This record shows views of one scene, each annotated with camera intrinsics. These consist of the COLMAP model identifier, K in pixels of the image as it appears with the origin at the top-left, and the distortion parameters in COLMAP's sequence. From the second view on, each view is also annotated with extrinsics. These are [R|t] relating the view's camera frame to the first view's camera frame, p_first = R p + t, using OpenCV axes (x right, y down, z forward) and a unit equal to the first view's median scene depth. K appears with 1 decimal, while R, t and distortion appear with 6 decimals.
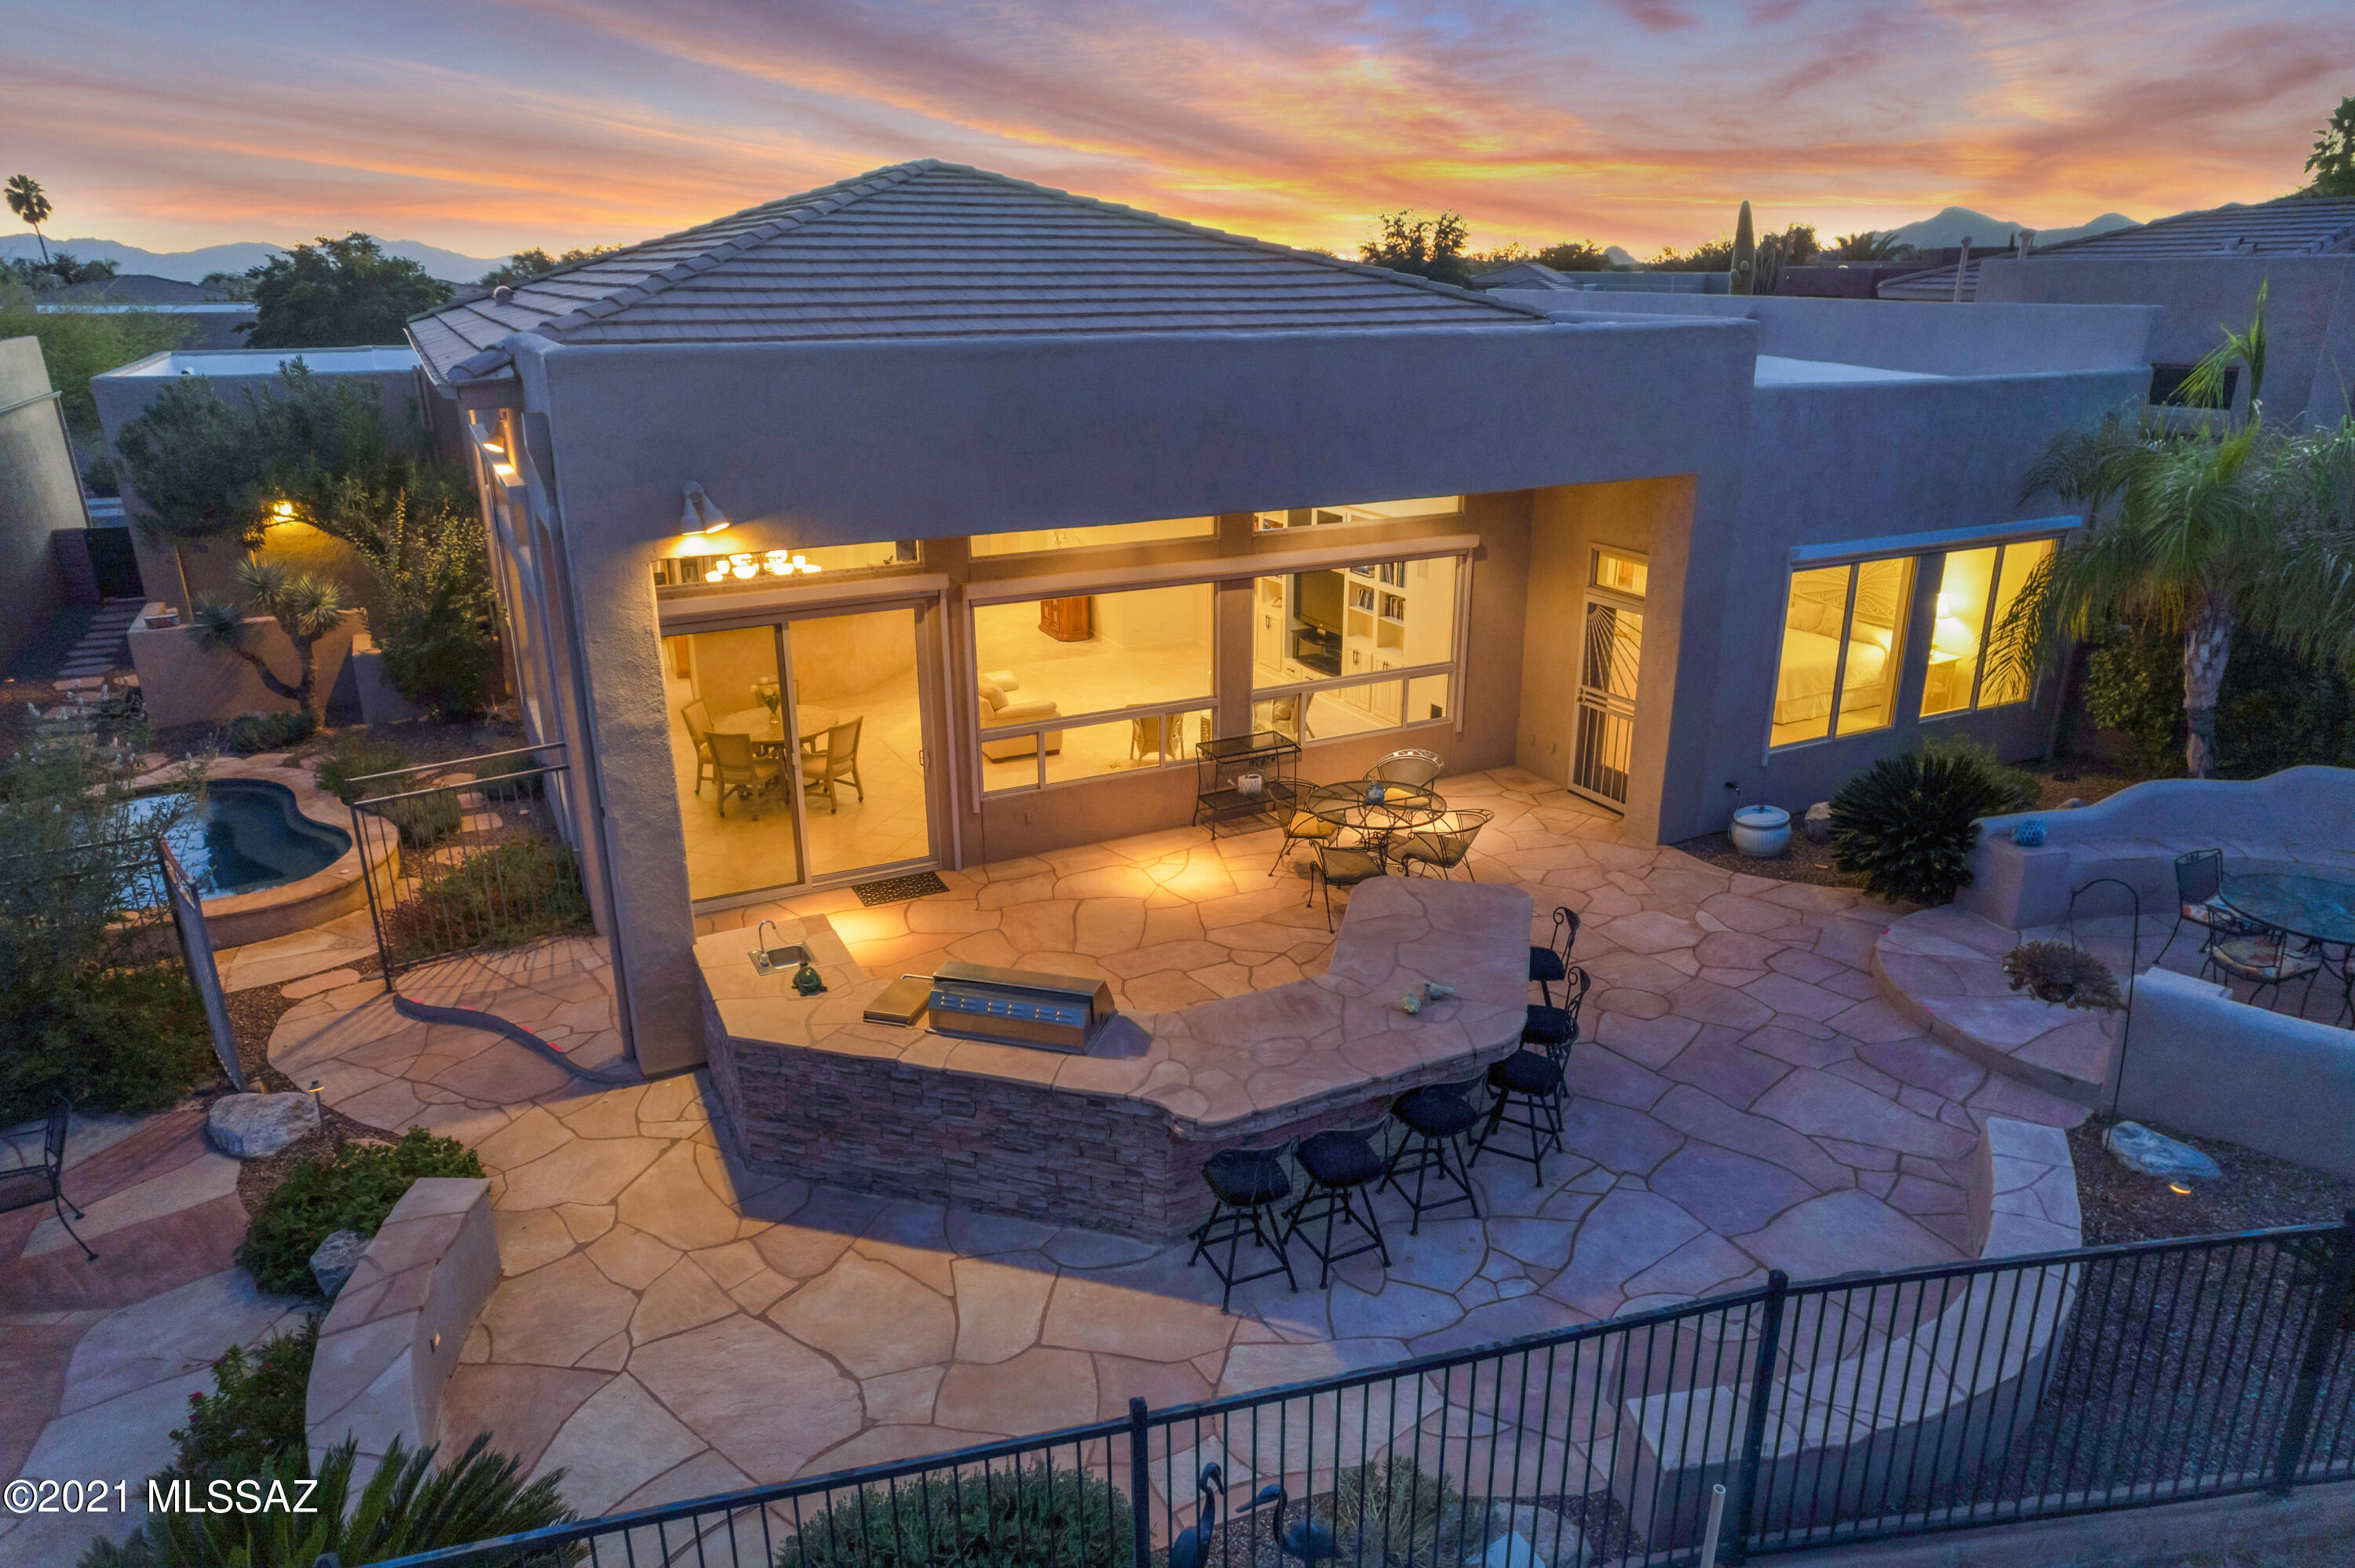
lens RADIAL K [[1505.7, 0, 1184.8], [0, 1505.7, 790.3], [0, 0, 1]] dist [-0.056953, 0.070314]
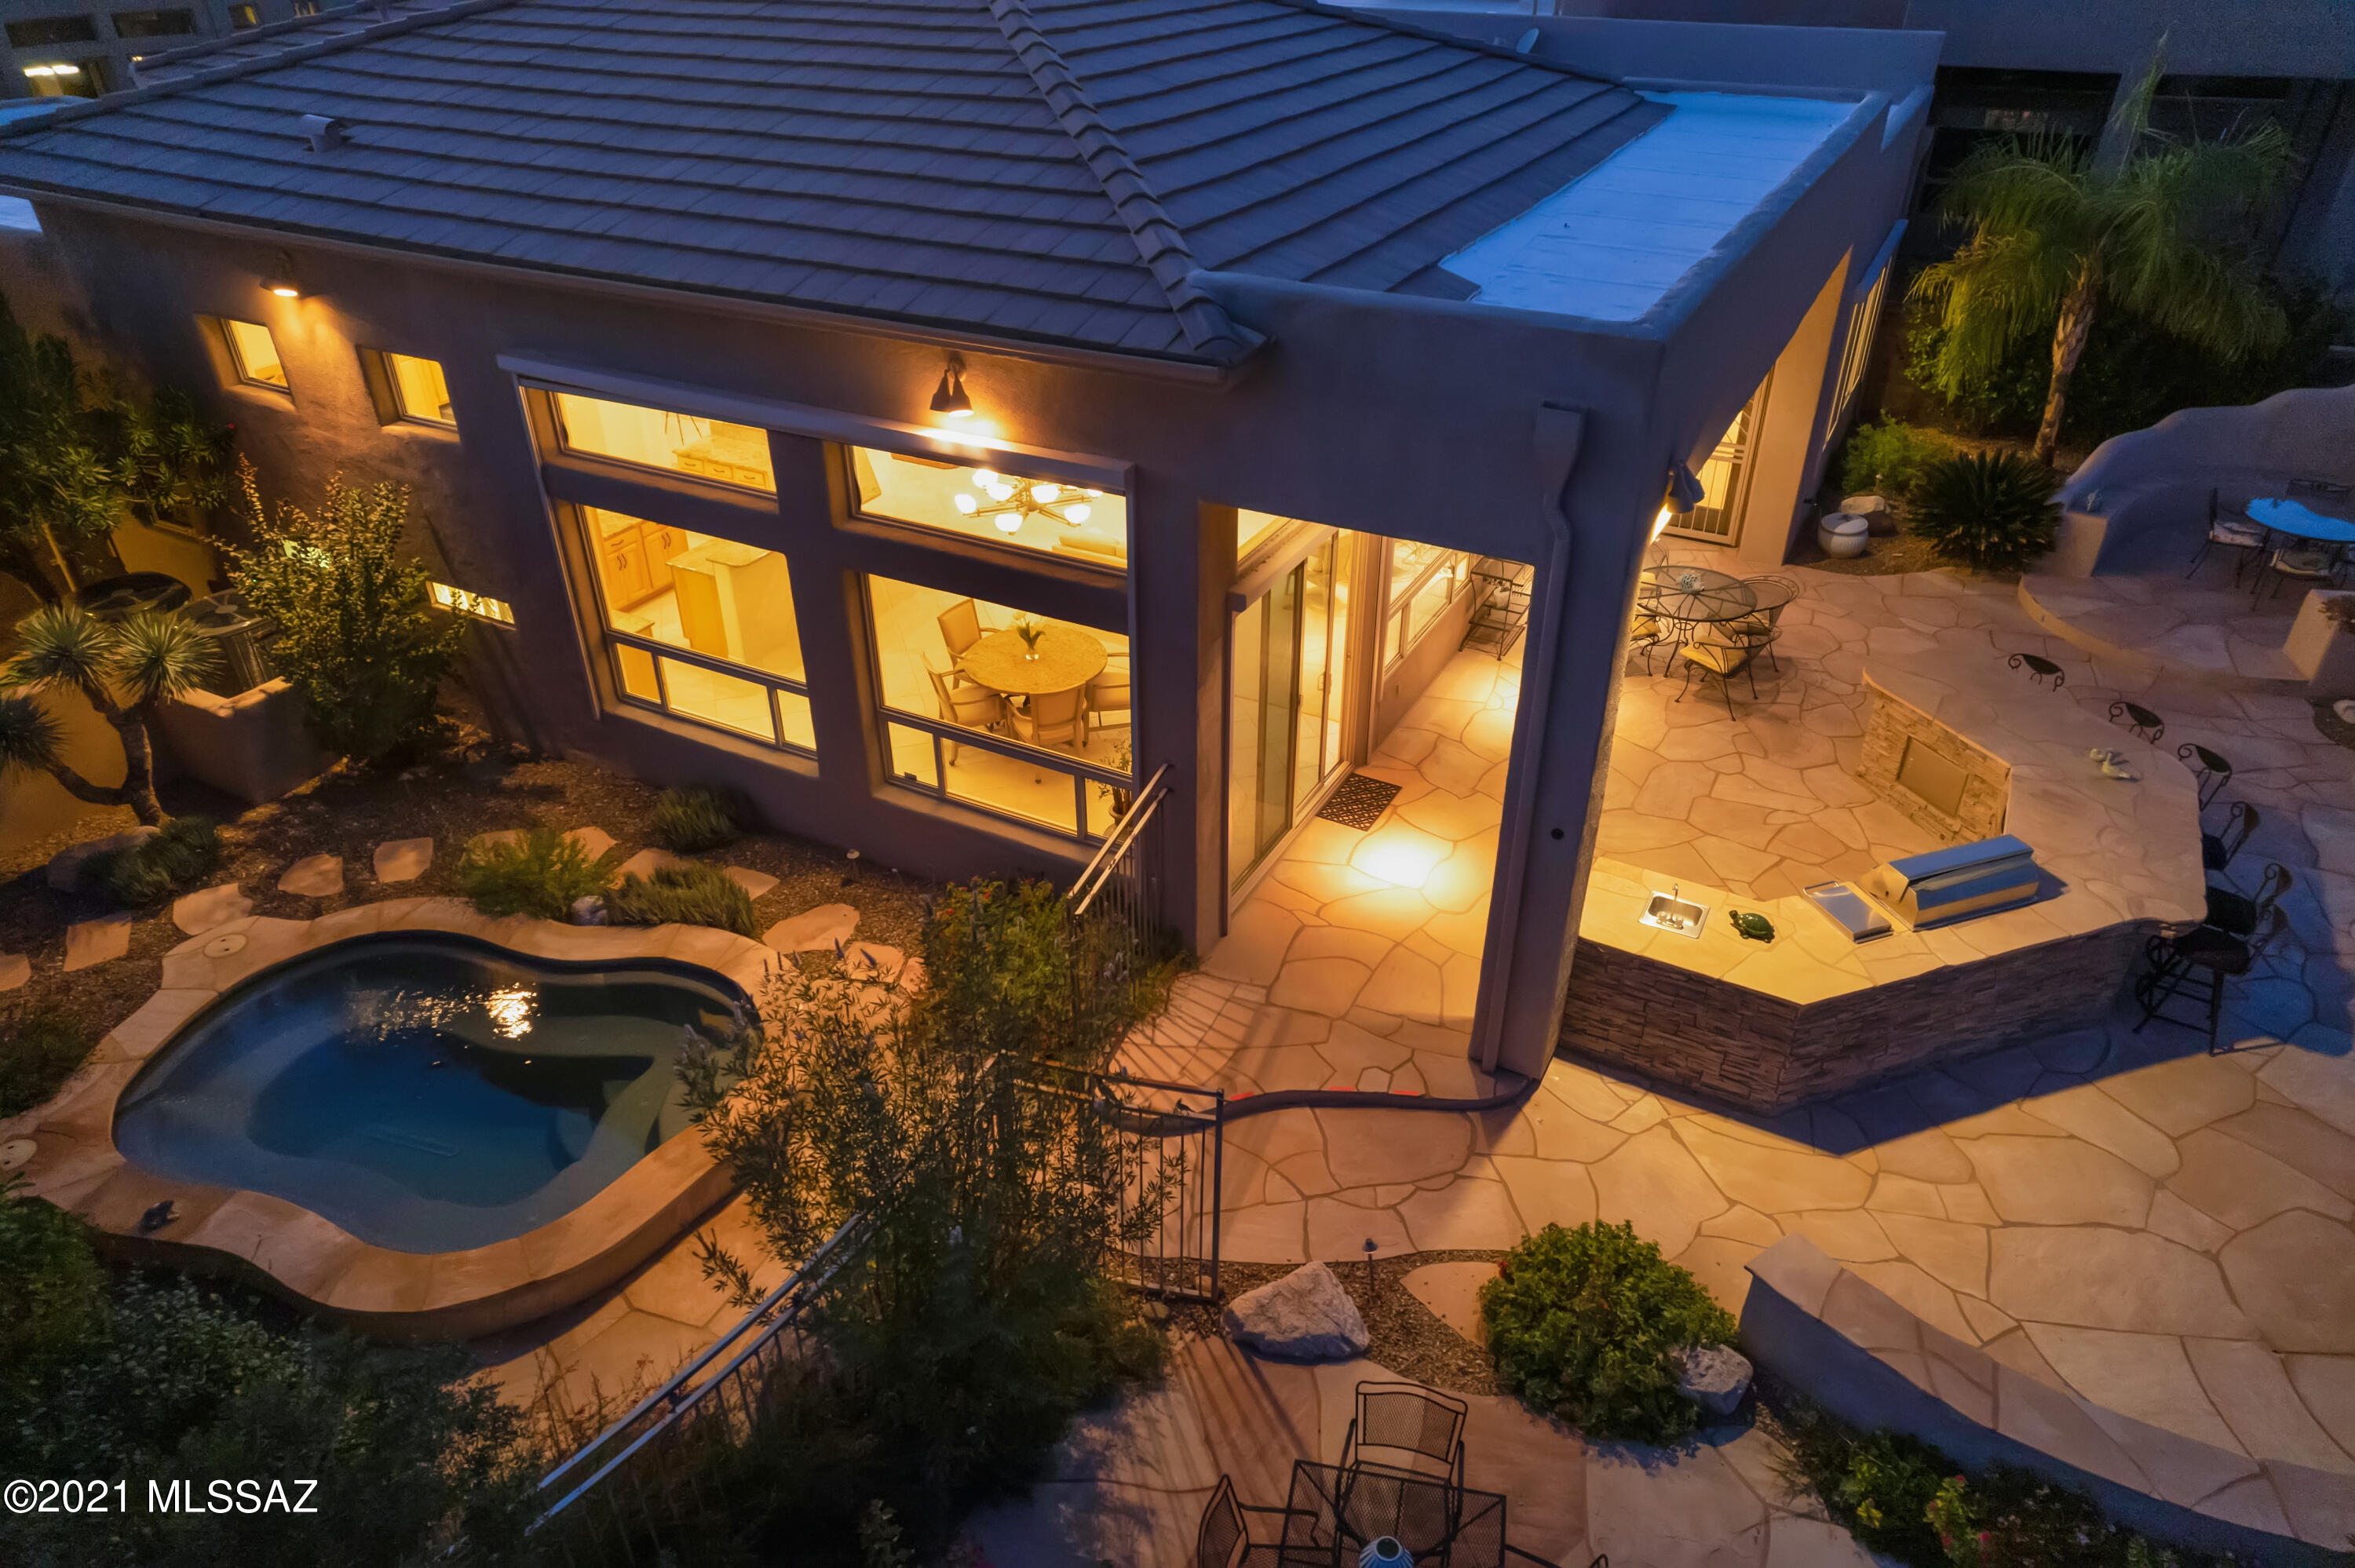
lens RADIAL K [[1507.8, 0, 1184.5], [0, 1507.8, 789.7], [0, 0, 1]] dist [-0.058510, 0.072068]
pose [[0.821961, -0.303259, 0.482093, -0.838721], [0.189375, 0.943817, 0.270824, -0.249364], [-0.537137, -0.131311, 0.833211, 0.313347]]
